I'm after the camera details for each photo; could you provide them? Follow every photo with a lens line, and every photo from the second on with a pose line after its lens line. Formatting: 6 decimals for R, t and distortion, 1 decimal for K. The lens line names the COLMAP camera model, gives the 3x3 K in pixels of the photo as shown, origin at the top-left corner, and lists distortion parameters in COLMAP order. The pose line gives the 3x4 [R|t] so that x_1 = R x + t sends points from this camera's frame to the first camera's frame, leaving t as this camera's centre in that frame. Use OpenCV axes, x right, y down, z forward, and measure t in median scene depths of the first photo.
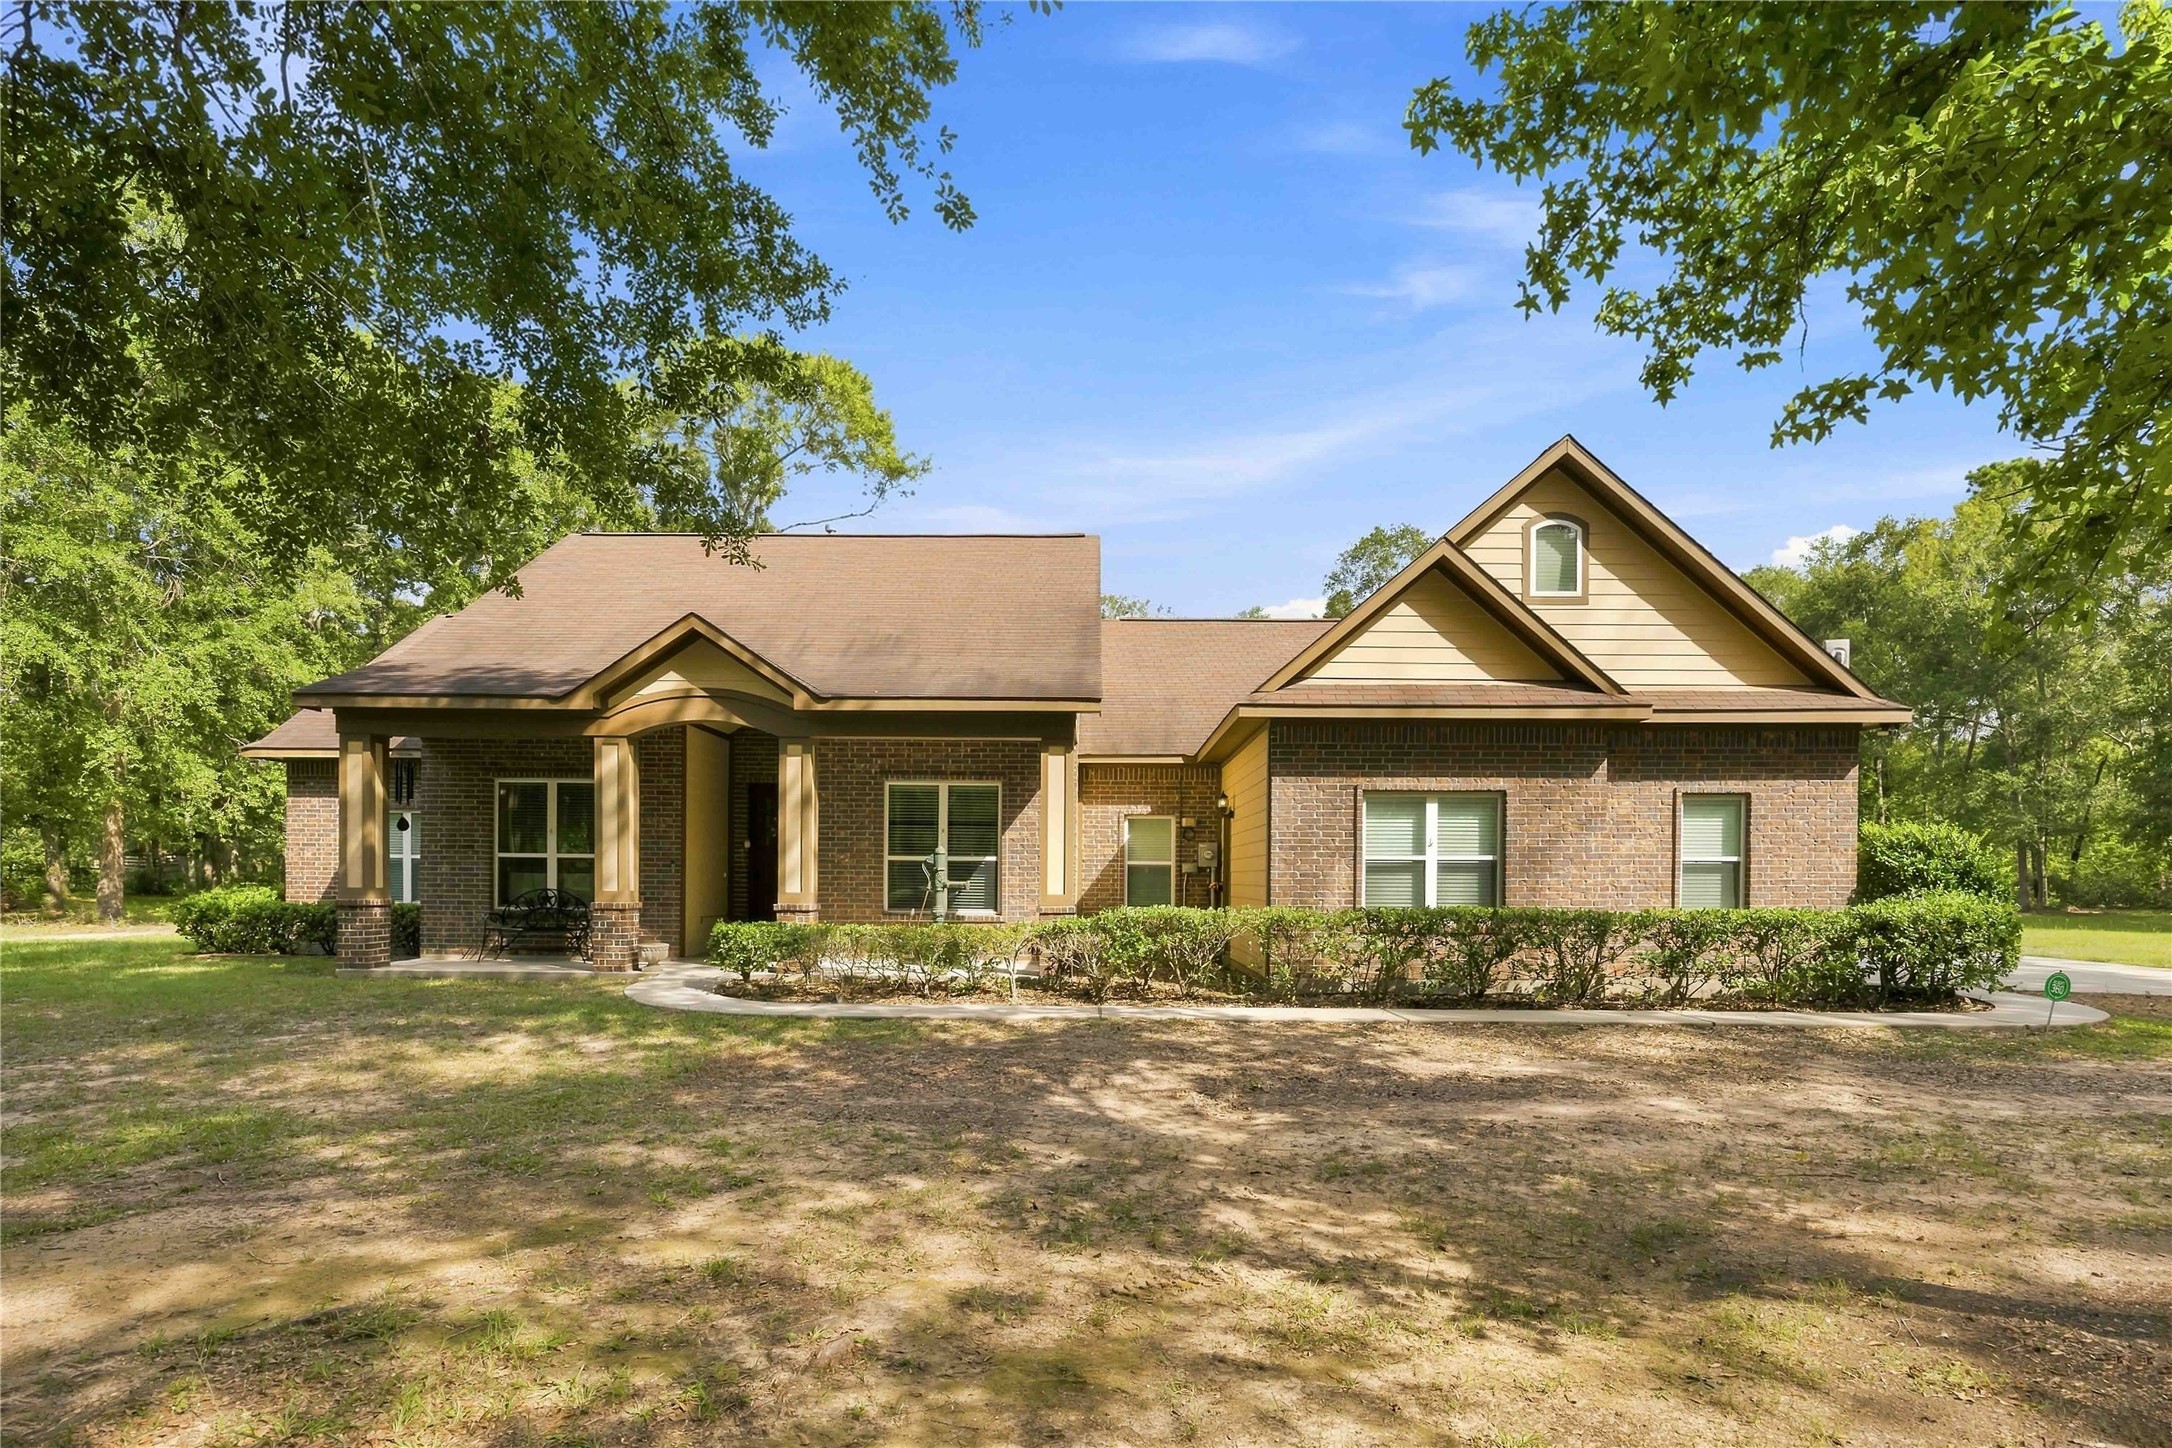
lens RADIAL K [[1125.8, 0, 1084.4], [0, 1125.8, 846.5], [0, 0, 1]] dist [-0.011804, 0.001575]
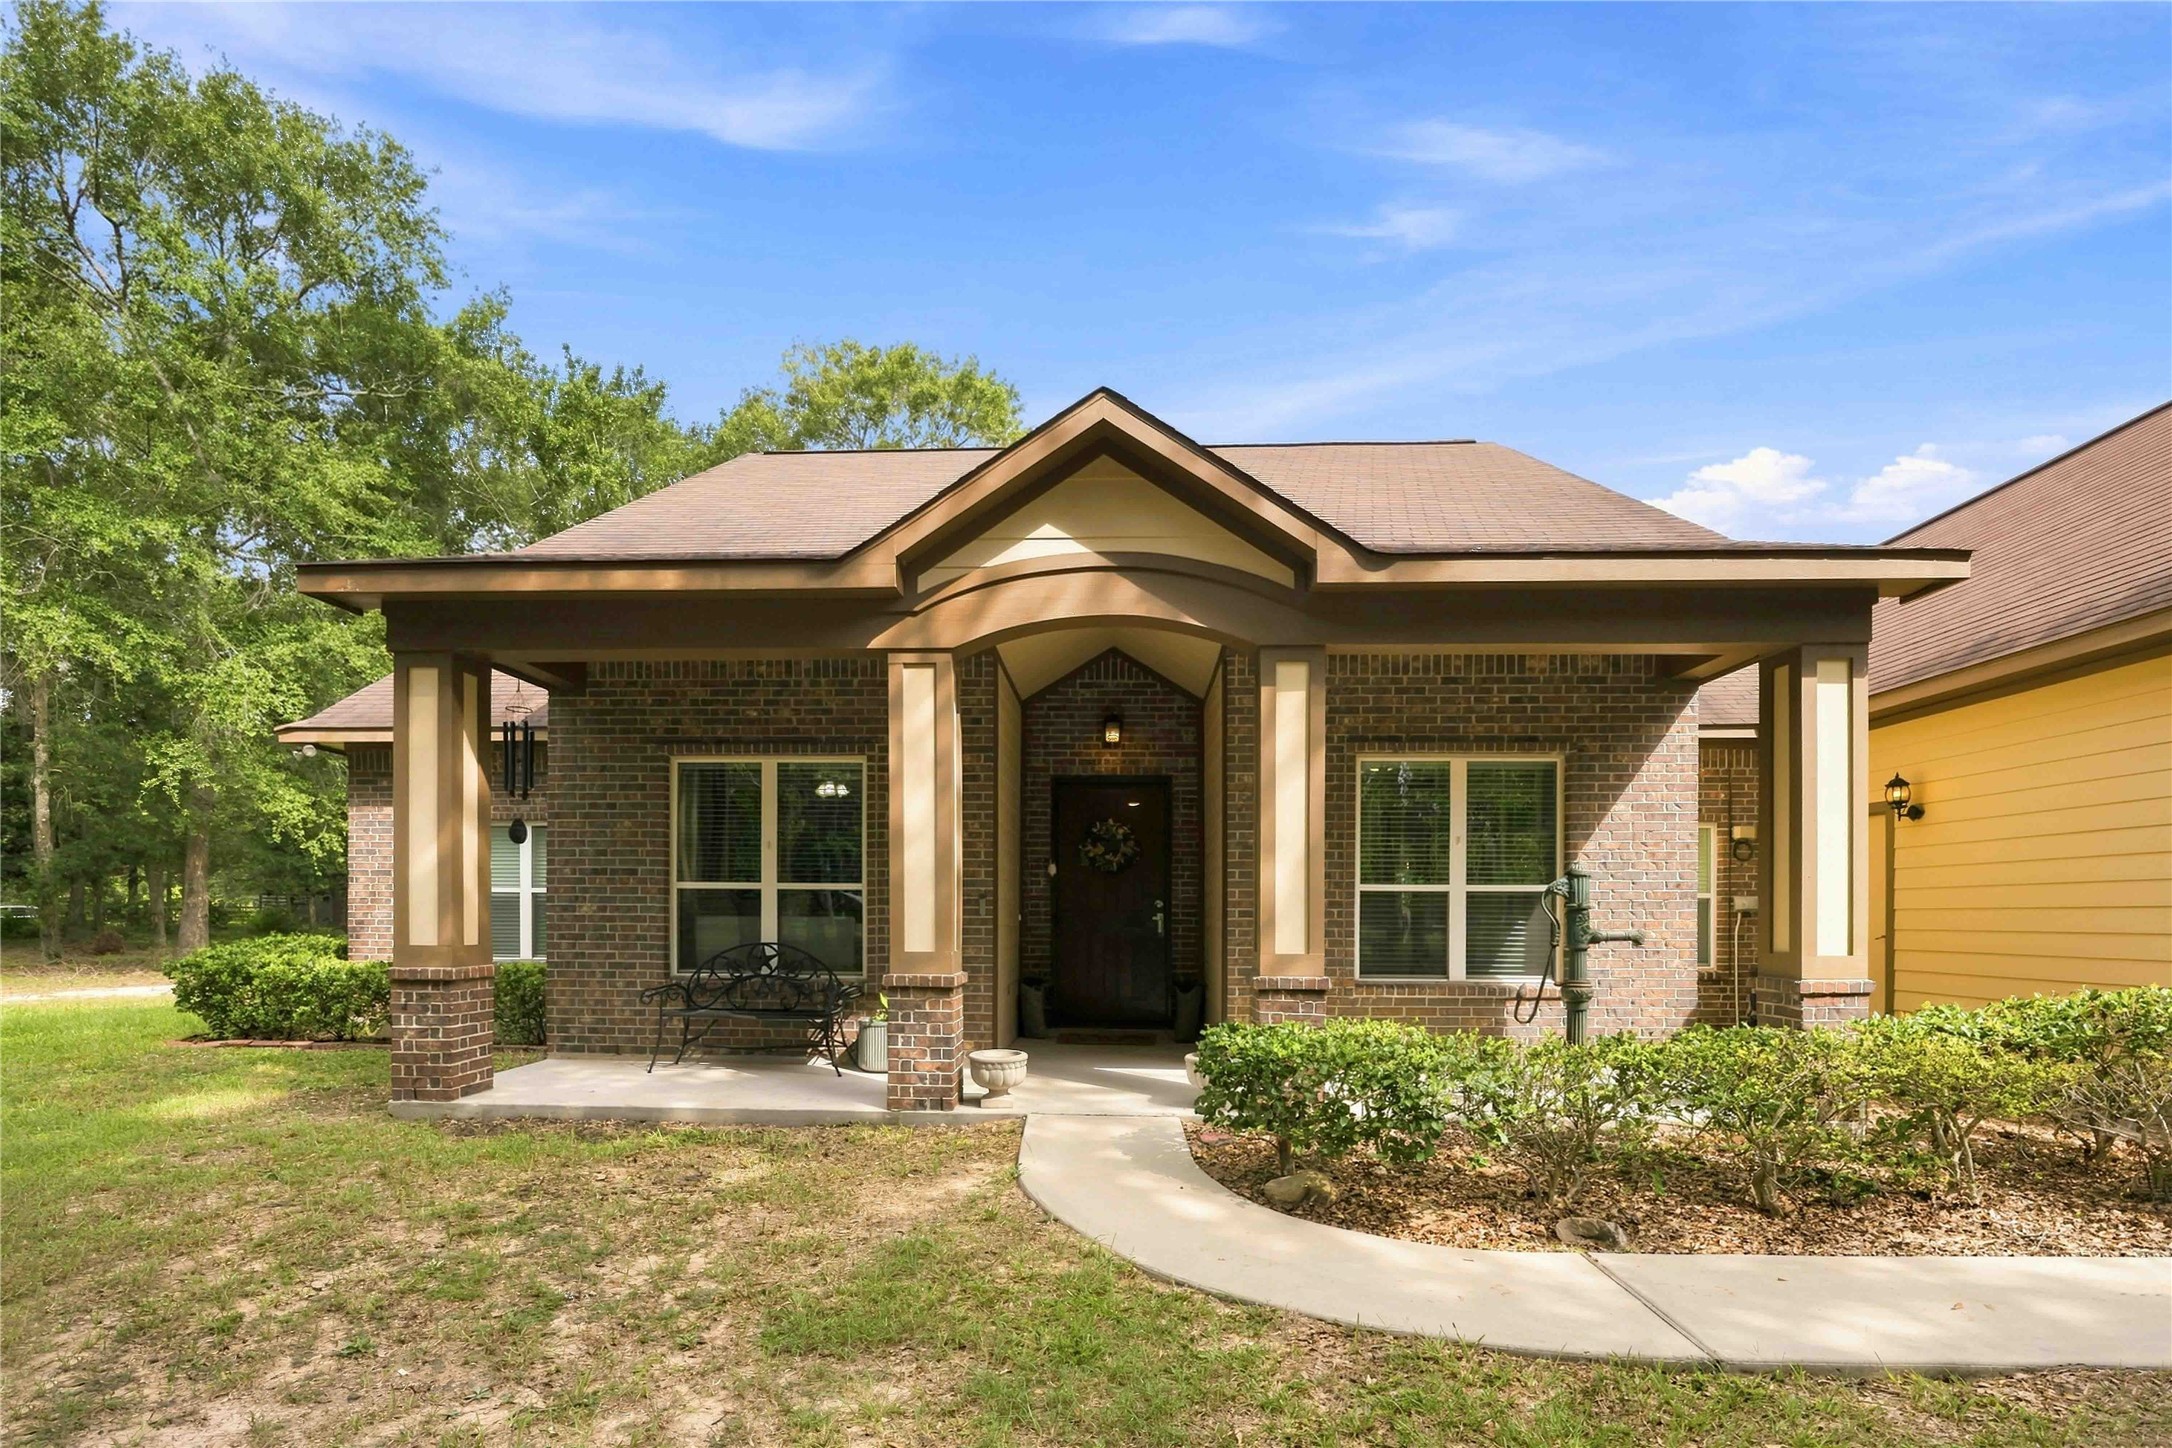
lens RADIAL K [[957.3, 0, 1094.5], [0, 957.3, 884.0], [0, 0, 1]] dist [-0.000652, -0.000382]
pose [[0.999945, -0.002310, -0.010197, -0.334105], [0.002309, 0.999997, -0.000177, 0.008213], [0.010197, 0.000153, 0.999948, 0.558259]]
